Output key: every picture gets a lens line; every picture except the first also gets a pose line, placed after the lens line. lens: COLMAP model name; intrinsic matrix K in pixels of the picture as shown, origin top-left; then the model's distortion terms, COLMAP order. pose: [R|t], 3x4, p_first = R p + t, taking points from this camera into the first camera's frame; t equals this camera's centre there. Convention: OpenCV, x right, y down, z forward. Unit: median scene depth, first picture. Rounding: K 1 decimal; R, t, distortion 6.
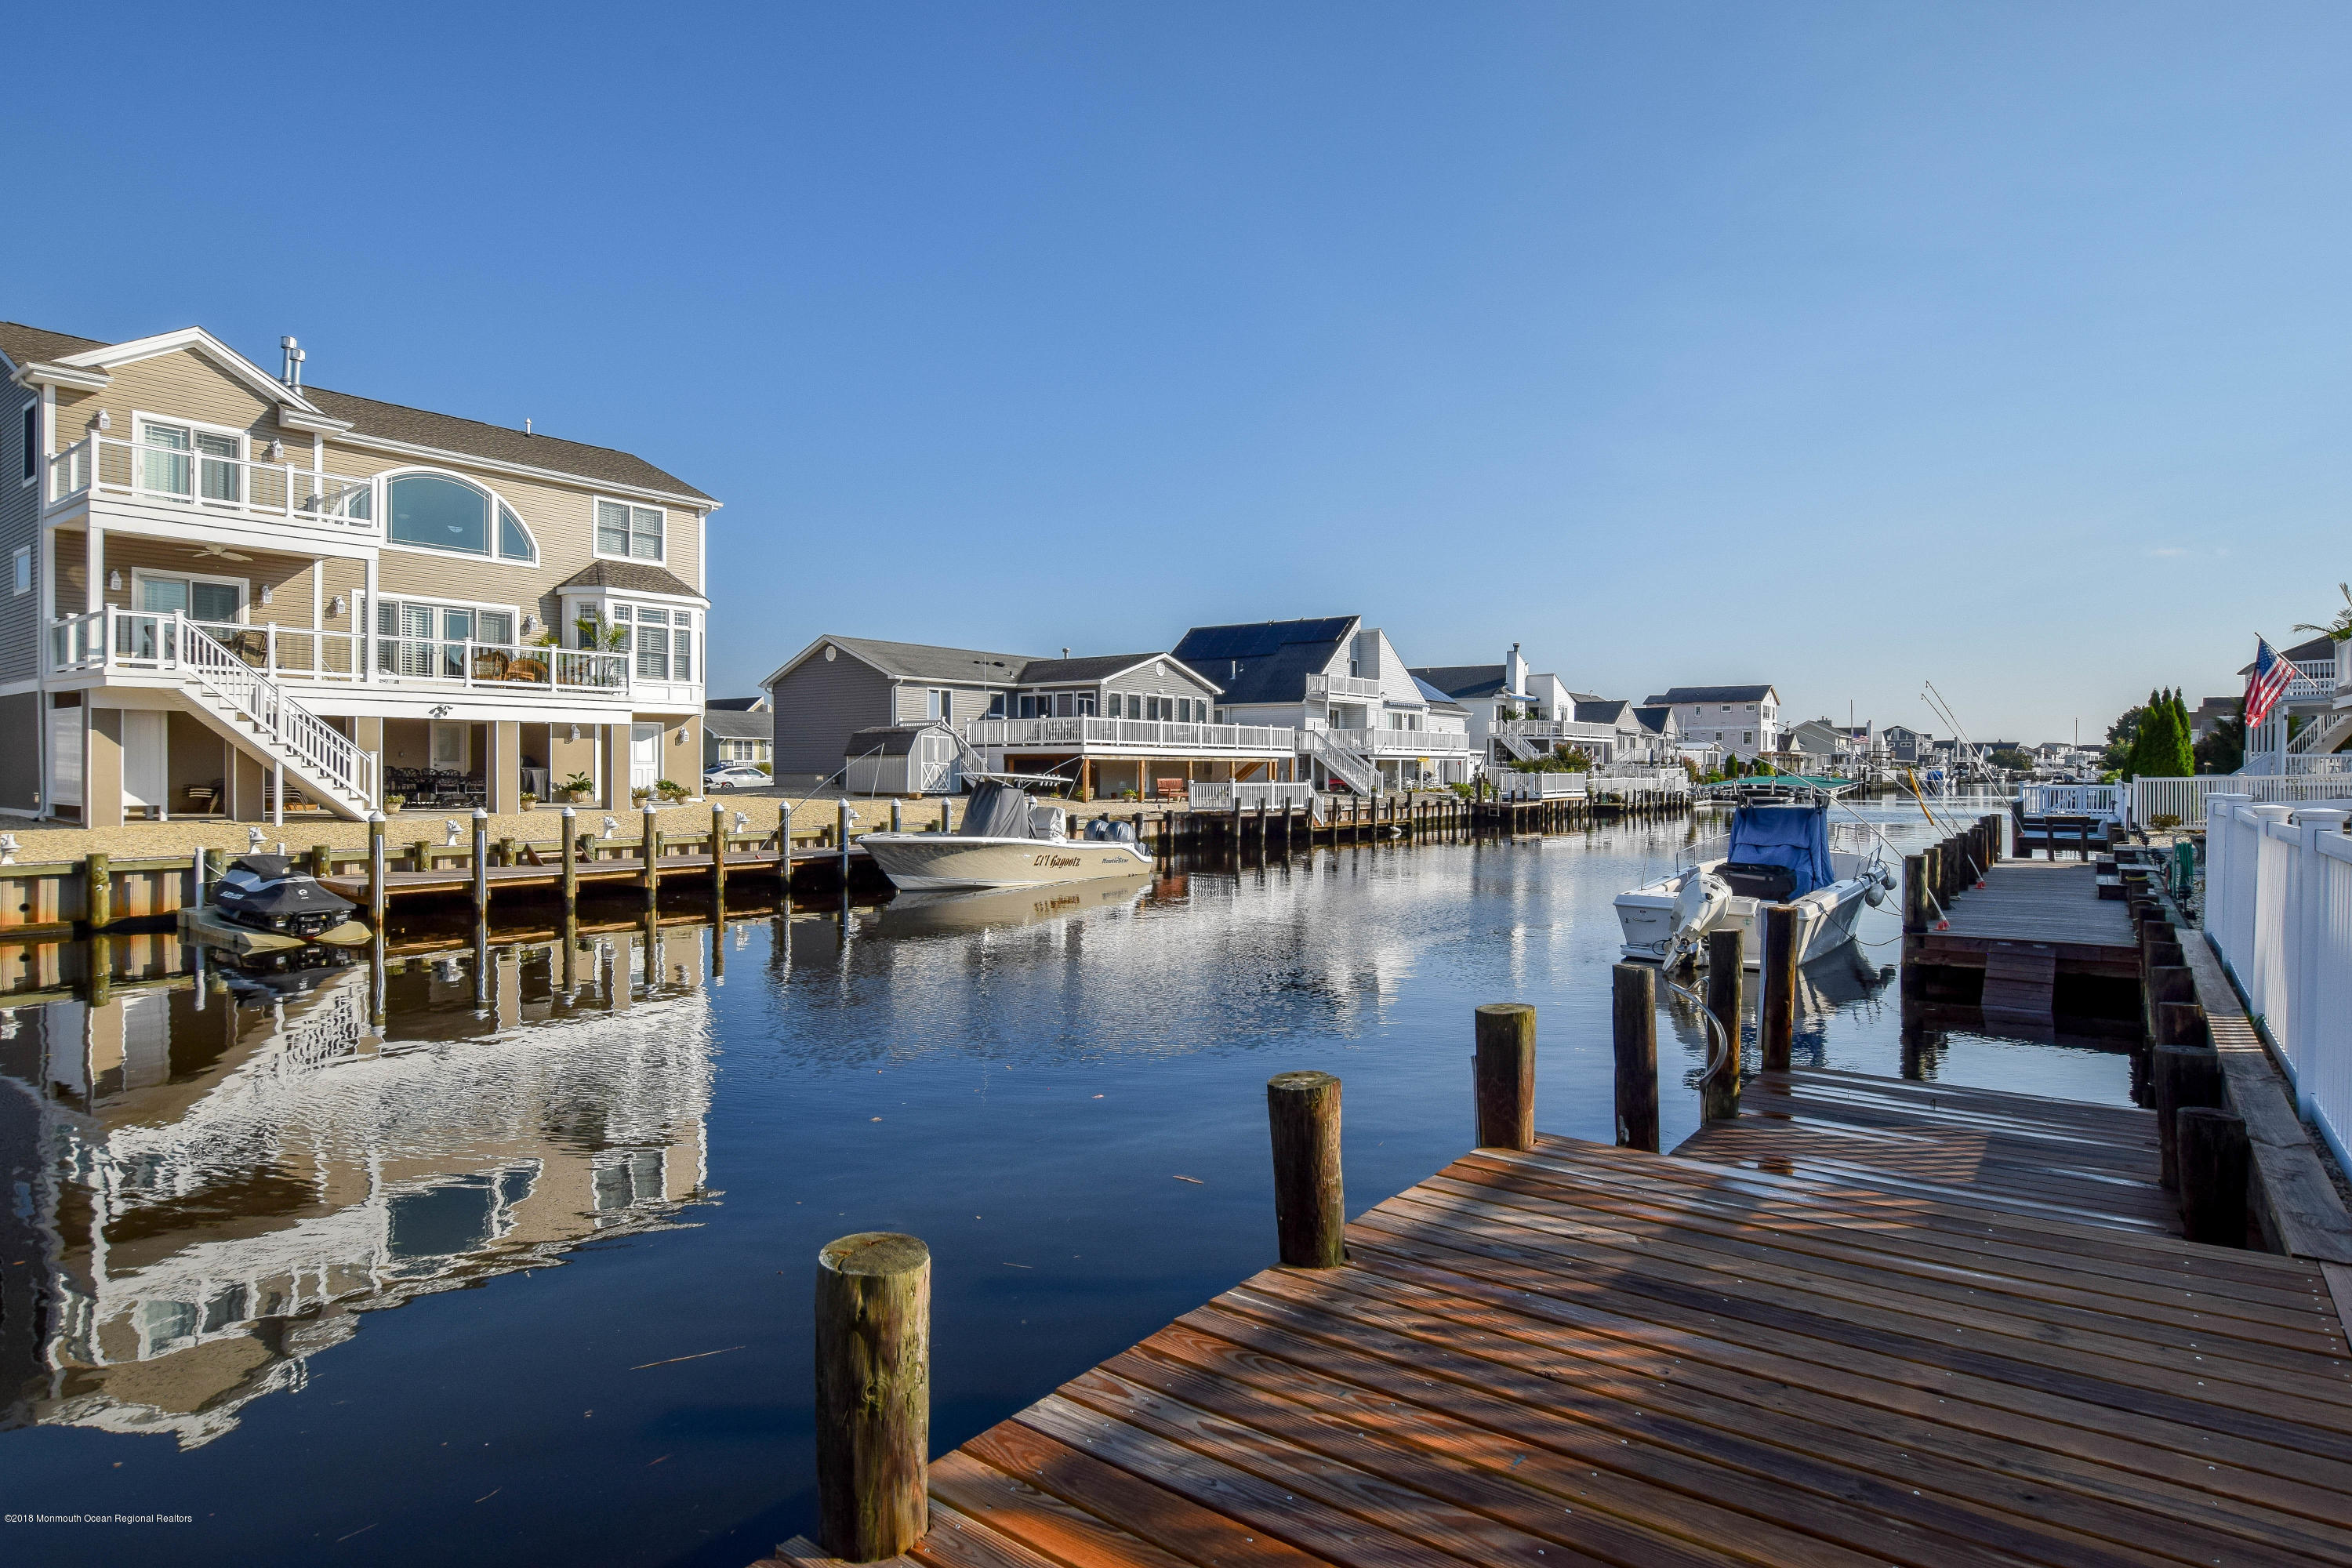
lens RADIAL K [[1274.9, 0, 1175.1], [0, 1274.9, 774.6], [0, 0, 1]] dist [-0.020732, 0.002517]
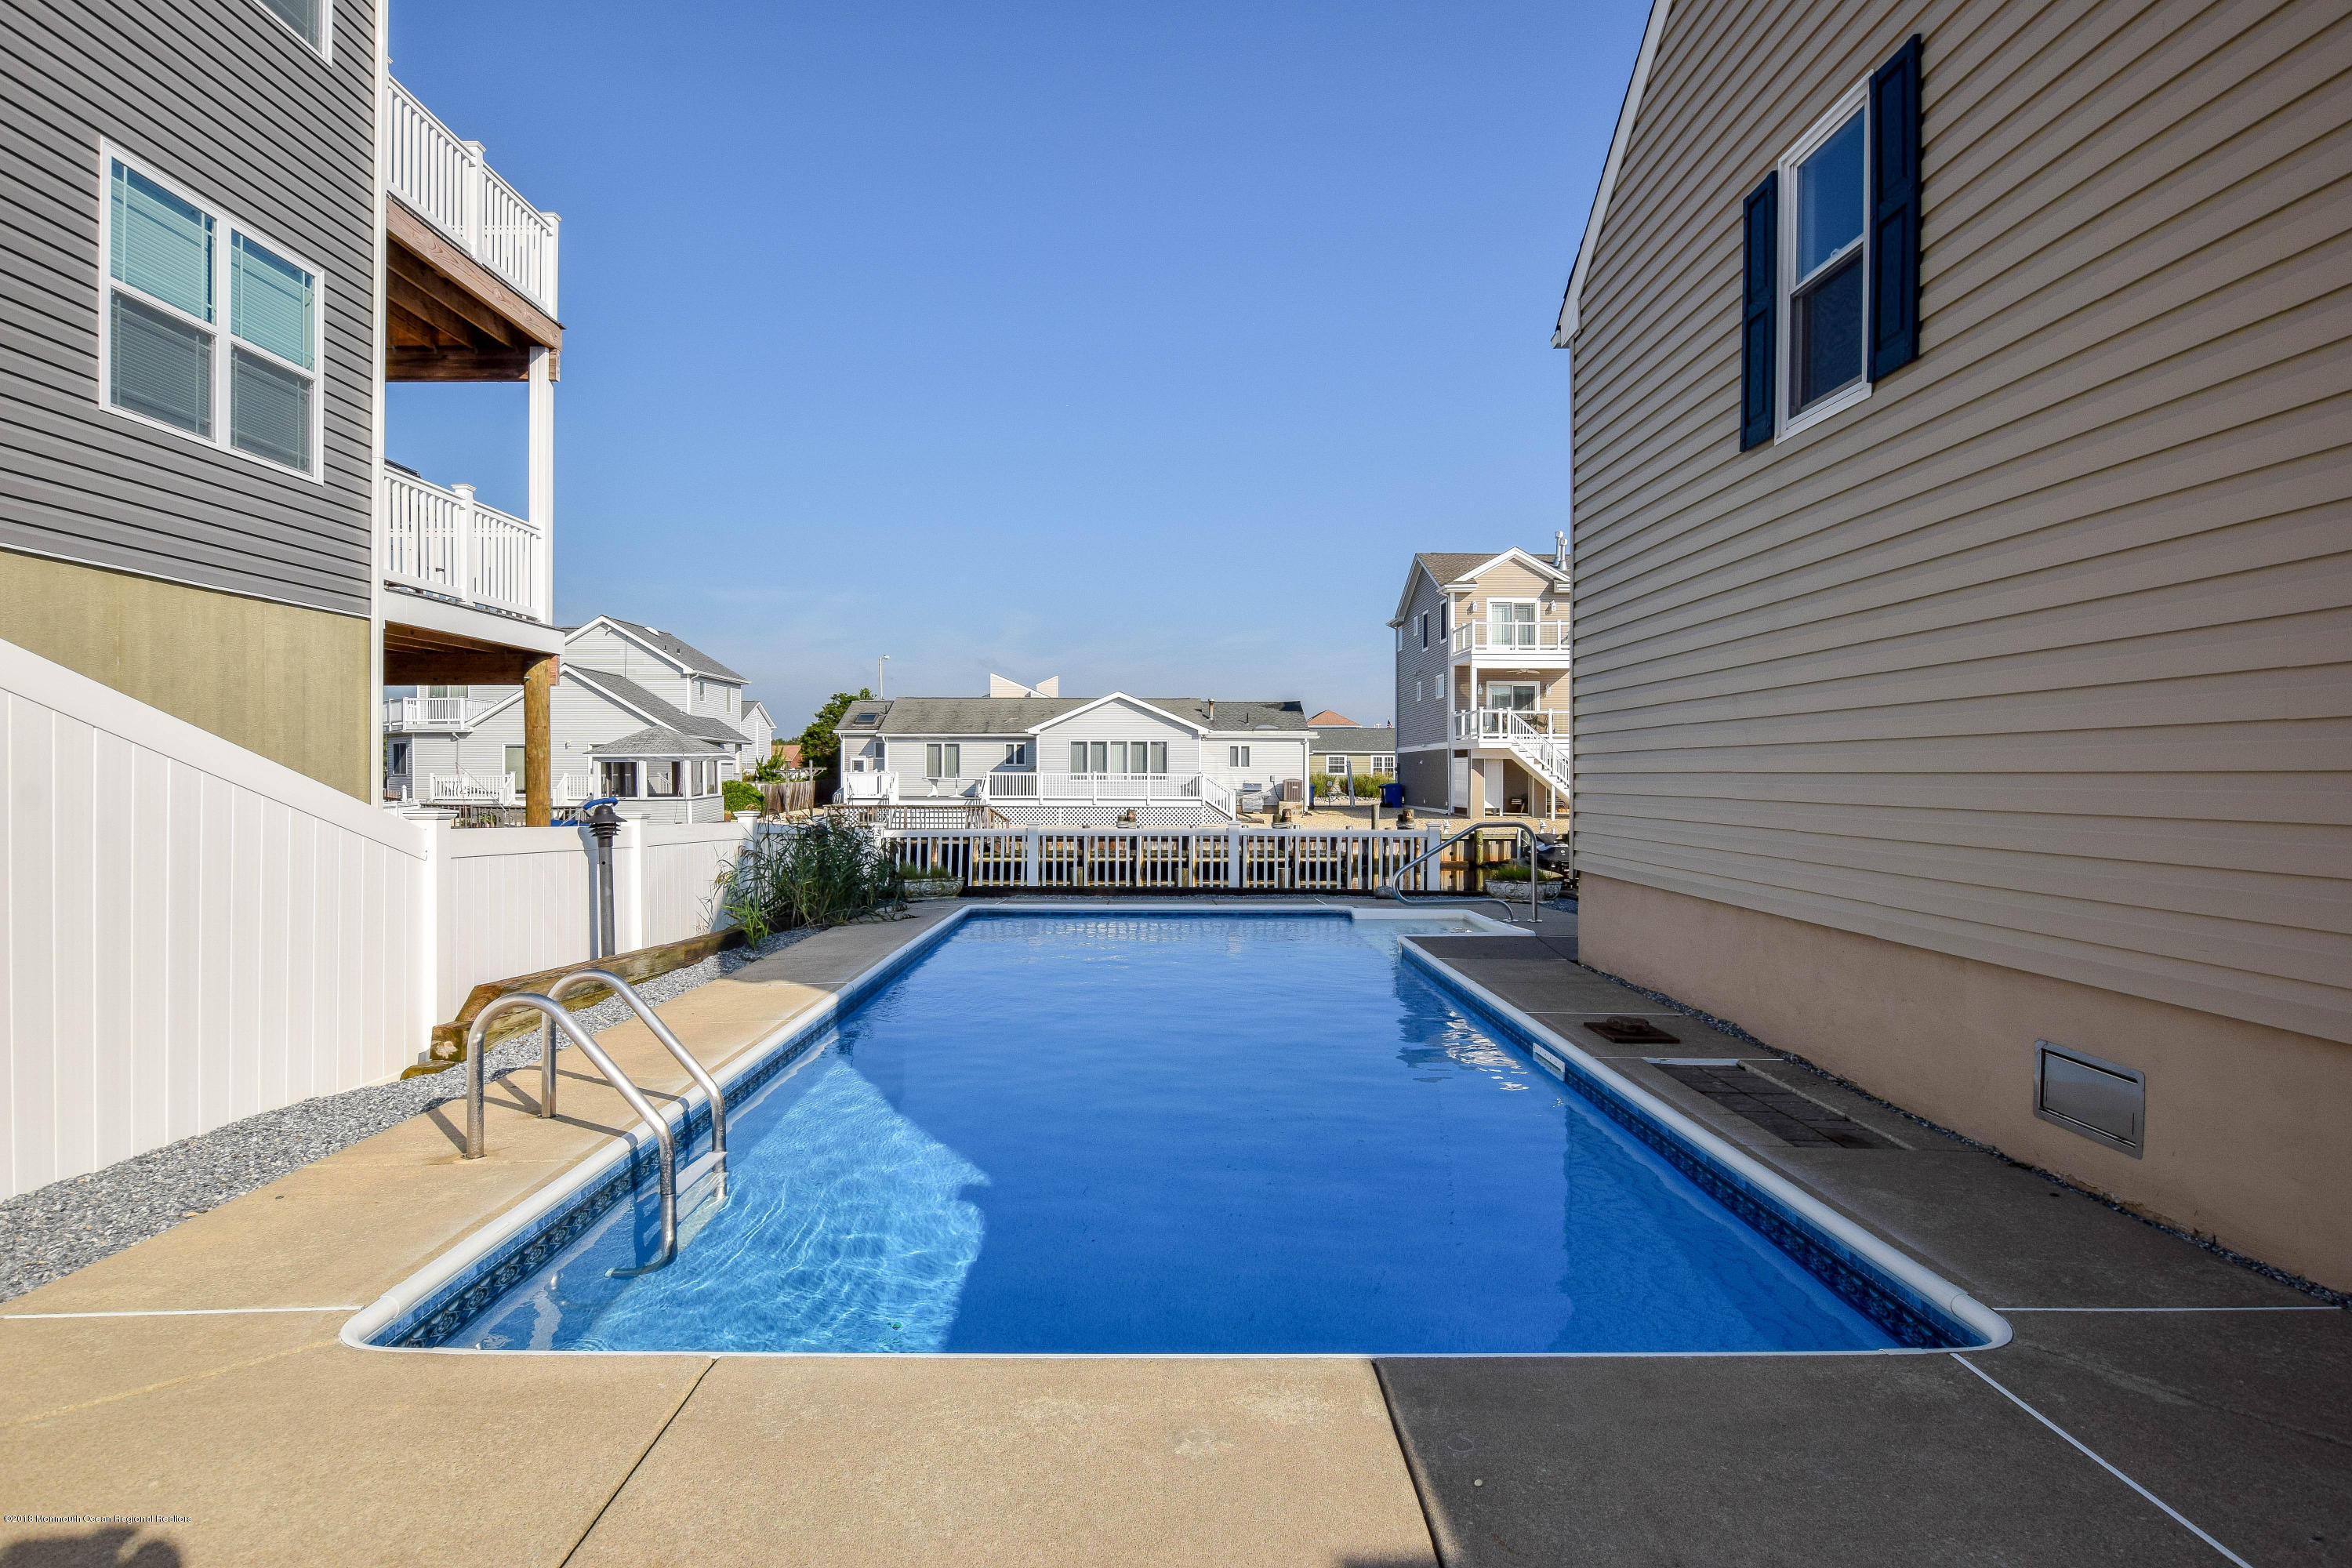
lens RADIAL K [[1274.9, 0, 1175.1], [0, 1274.9, 774.6], [0, 0, 1]] dist [-0.020732, 0.002517]
pose [[0.612221, -0.001121, -0.790686, 0.308474], [-0.005431, 0.999969, -0.005624, -0.009478], [0.790668, 0.007738, 0.612196, -0.420585]]
